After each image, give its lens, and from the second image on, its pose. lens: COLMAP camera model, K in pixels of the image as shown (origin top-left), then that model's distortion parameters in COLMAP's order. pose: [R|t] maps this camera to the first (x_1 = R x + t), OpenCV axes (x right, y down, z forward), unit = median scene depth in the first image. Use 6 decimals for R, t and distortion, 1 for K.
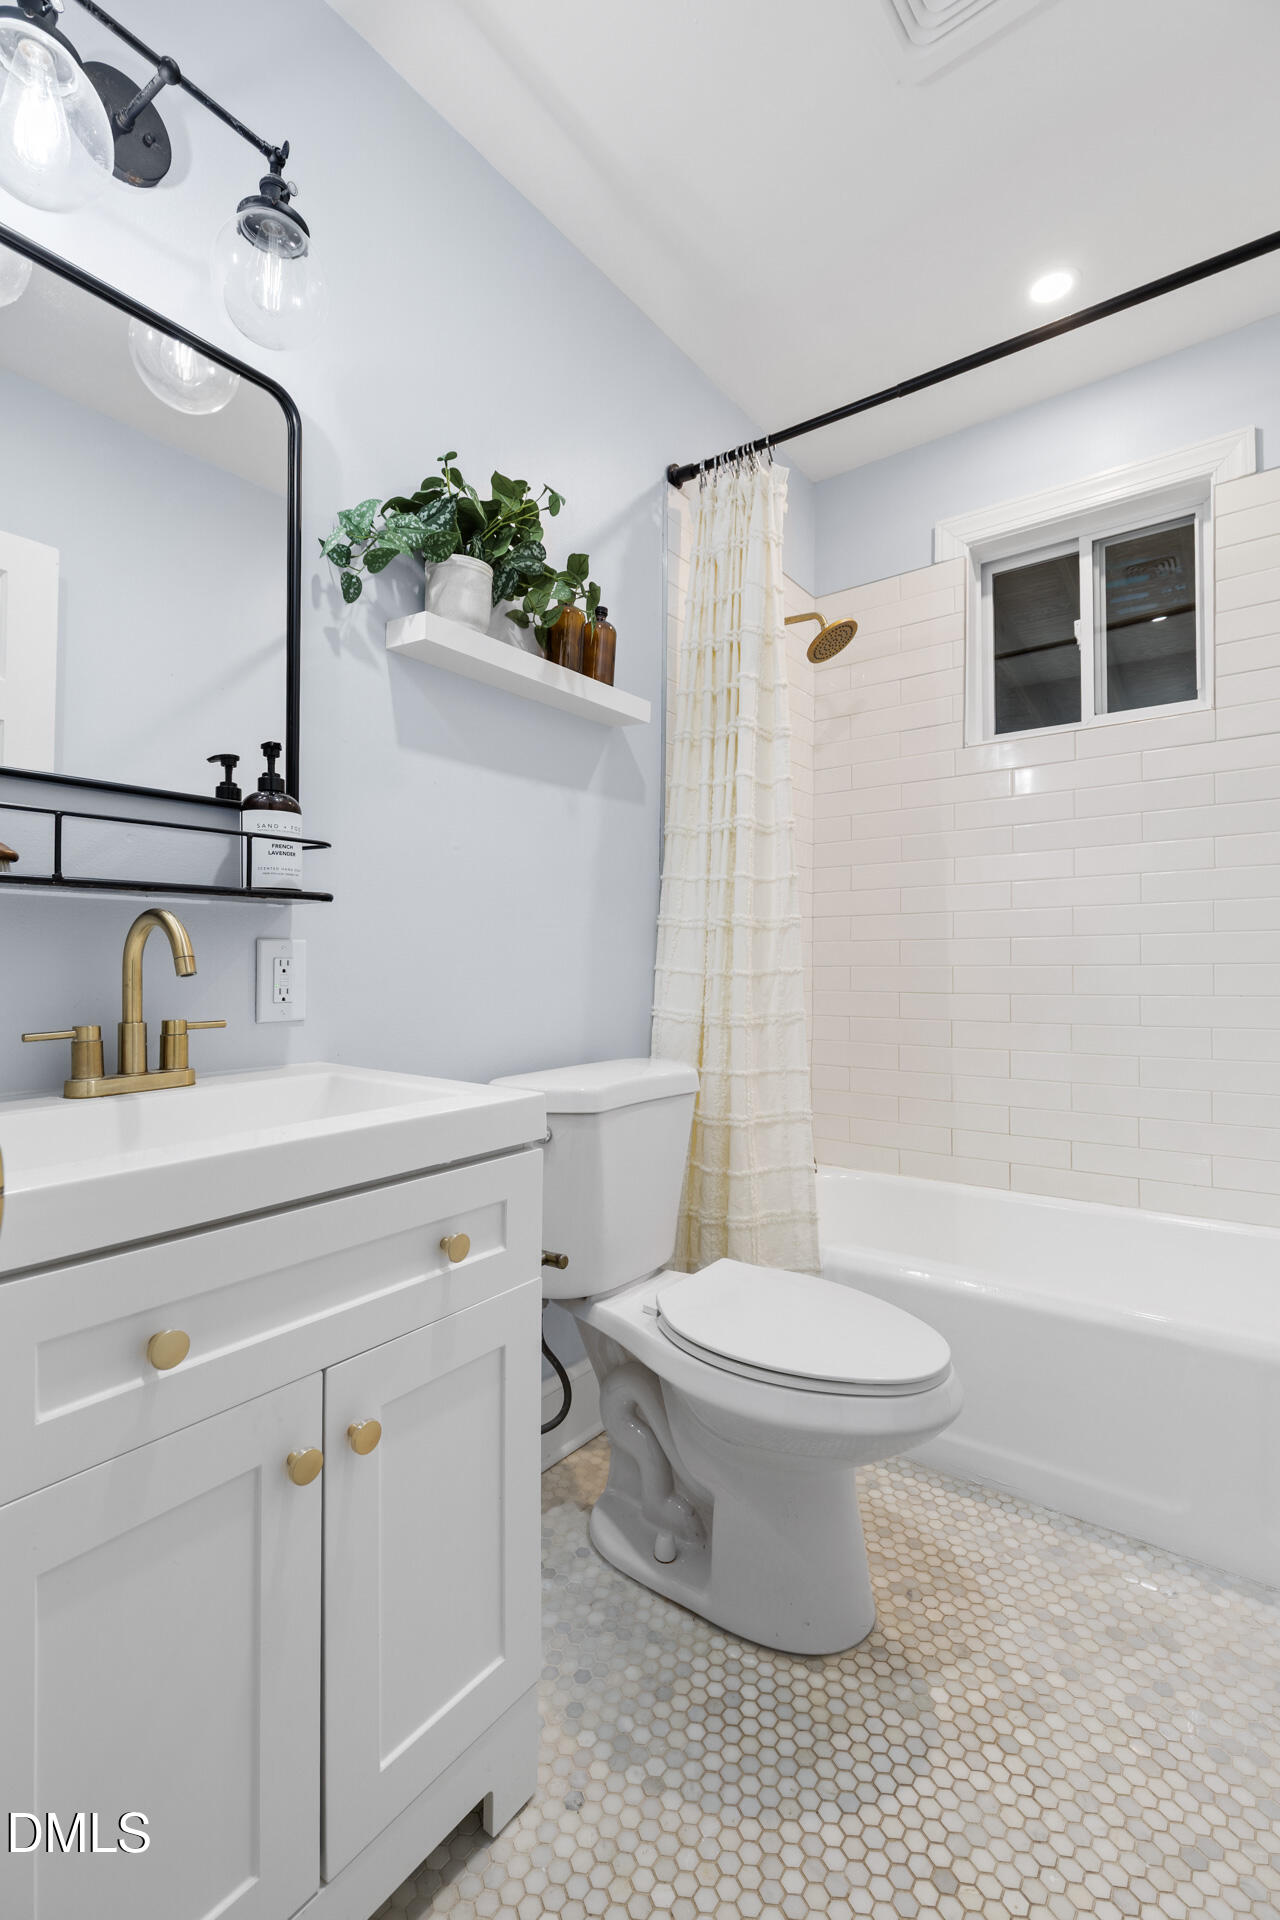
lens RADIAL K [[886.5, 0, 606.9], [0, 886.5, 964.7], [0, 0, 1]] dist [-0.014256, -0.000229]
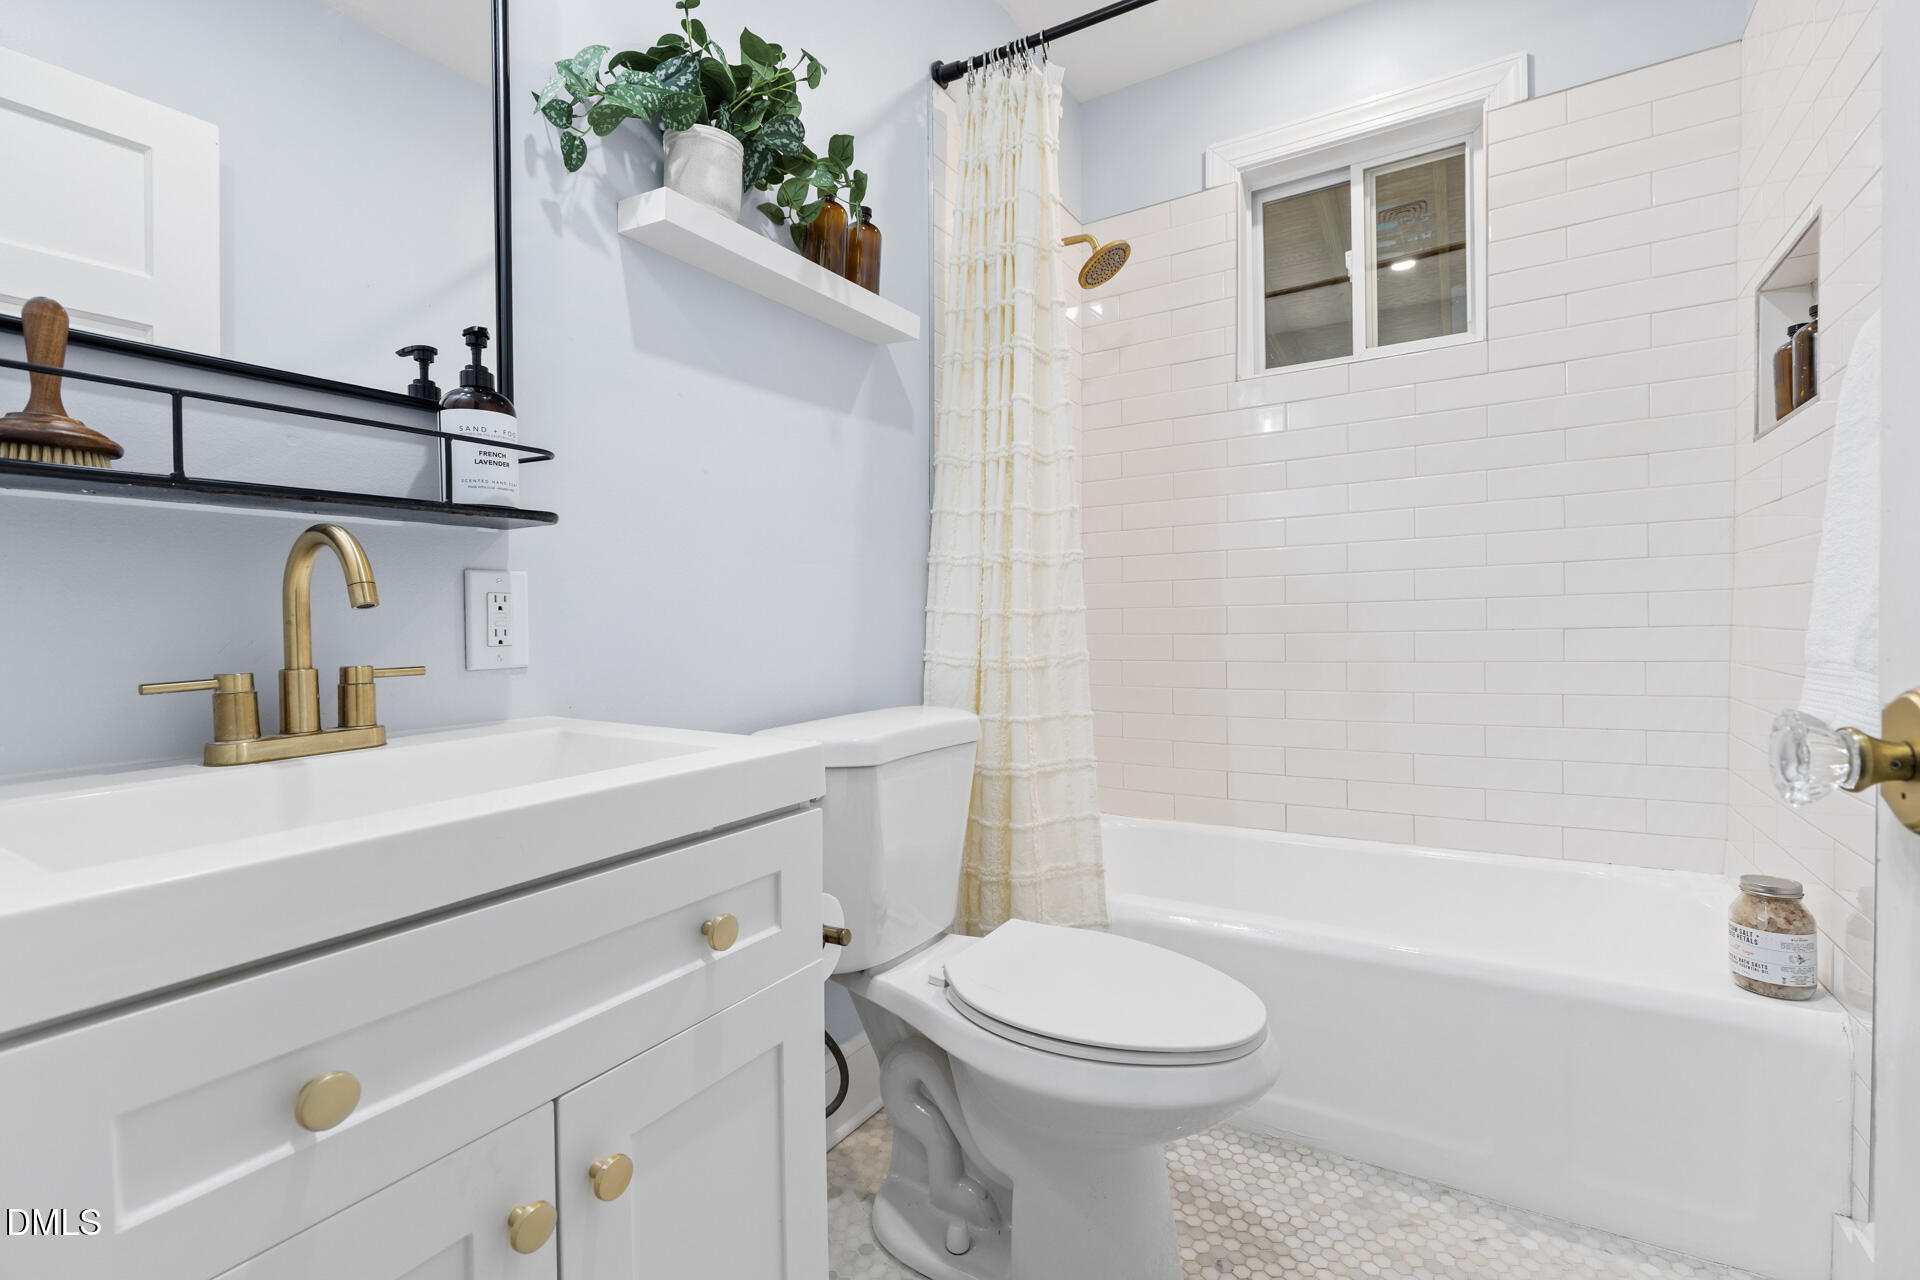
lens RADIAL K [[886.5, 0, 960.0], [0, 886.5, 640.0], [0, 0, 1]] dist [-0.014256, -0.000229]
pose [[0.993264, -0.016879, 0.114639, -0.024993], [0.014331, 0.999632, 0.023016, 0.020758], [-0.114985, -0.021218, 0.993141, 0.102349]]
